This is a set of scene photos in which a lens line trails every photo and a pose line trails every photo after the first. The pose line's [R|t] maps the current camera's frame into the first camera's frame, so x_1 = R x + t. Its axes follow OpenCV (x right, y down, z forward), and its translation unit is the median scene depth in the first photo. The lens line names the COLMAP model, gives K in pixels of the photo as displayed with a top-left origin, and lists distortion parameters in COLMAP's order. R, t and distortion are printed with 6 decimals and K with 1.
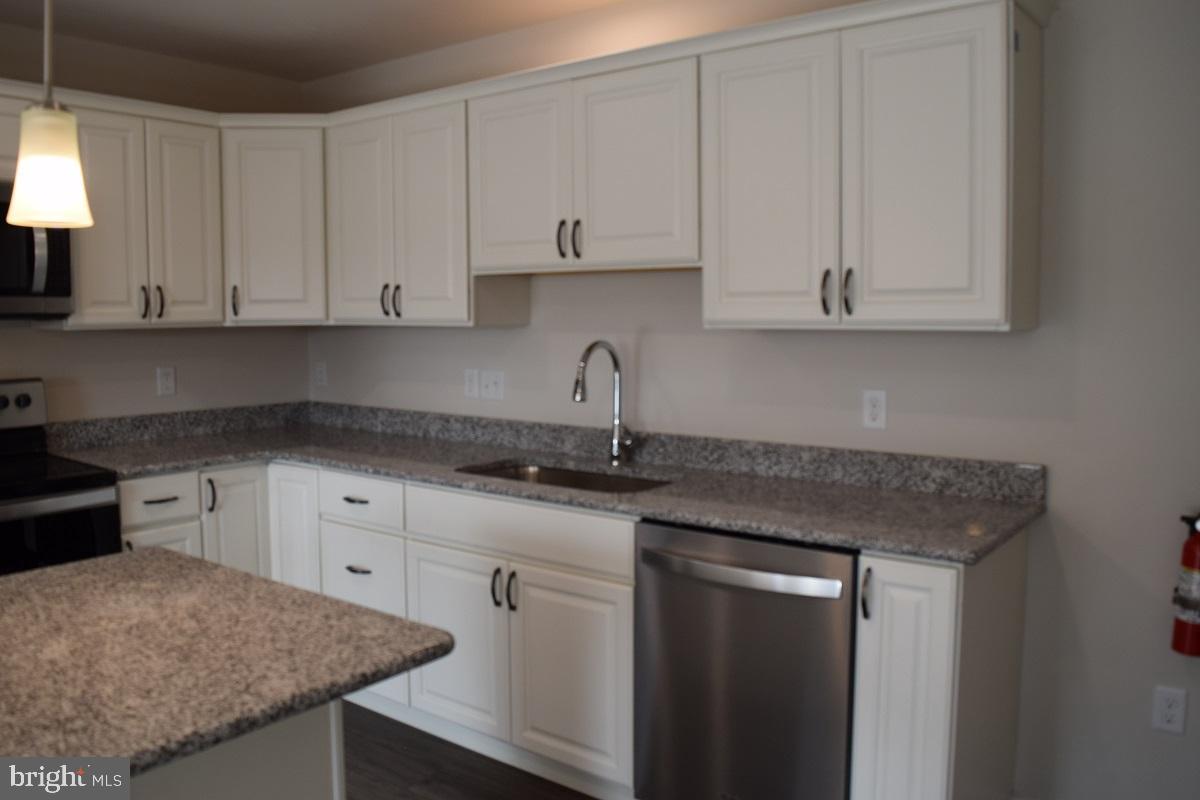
lens RADIAL K [[957.1, 0, 598.3], [0, 957.1, 388.5], [0, 0, 1]] dist [-0.104354, 0.035885]
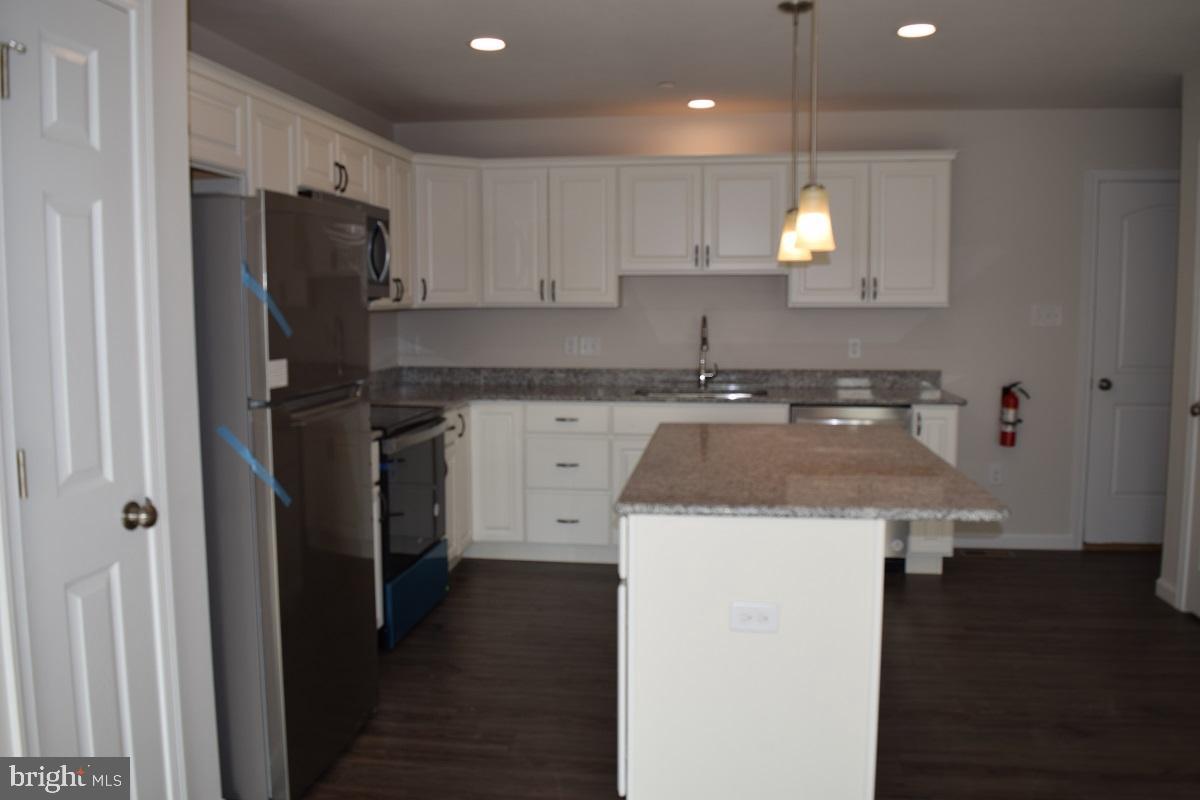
lens RADIAL K [[957.1, 0, 598.3], [0, 957.1, 388.5], [0, 0, 1]] dist [-0.104354, 0.035885]
pose [[0.867170, -0.044983, 0.495977, -0.913761], [0.040218, 0.998985, 0.020287, 0.035157], [-0.496386, 0.002354, 0.868099, -0.349500]]
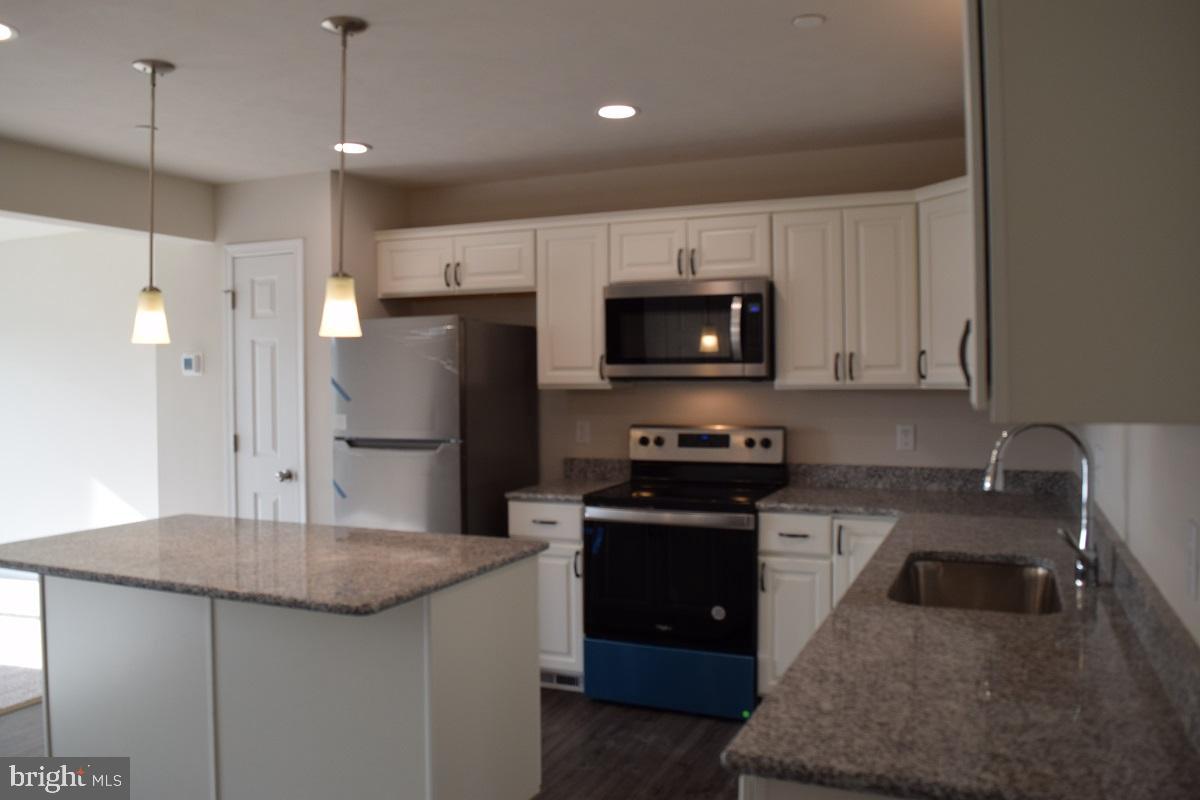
lens RADIAL K [[957.1, 0, 598.3], [0, 957.1, 388.5], [0, 0, 1]] dist [-0.104354, 0.035885]
pose [[0.239398, 0.014967, -0.970806, 0.584281], [-0.071176, 0.997461, -0.002174, -0.041198], [0.968309, 0.069618, 0.239855, 0.425914]]
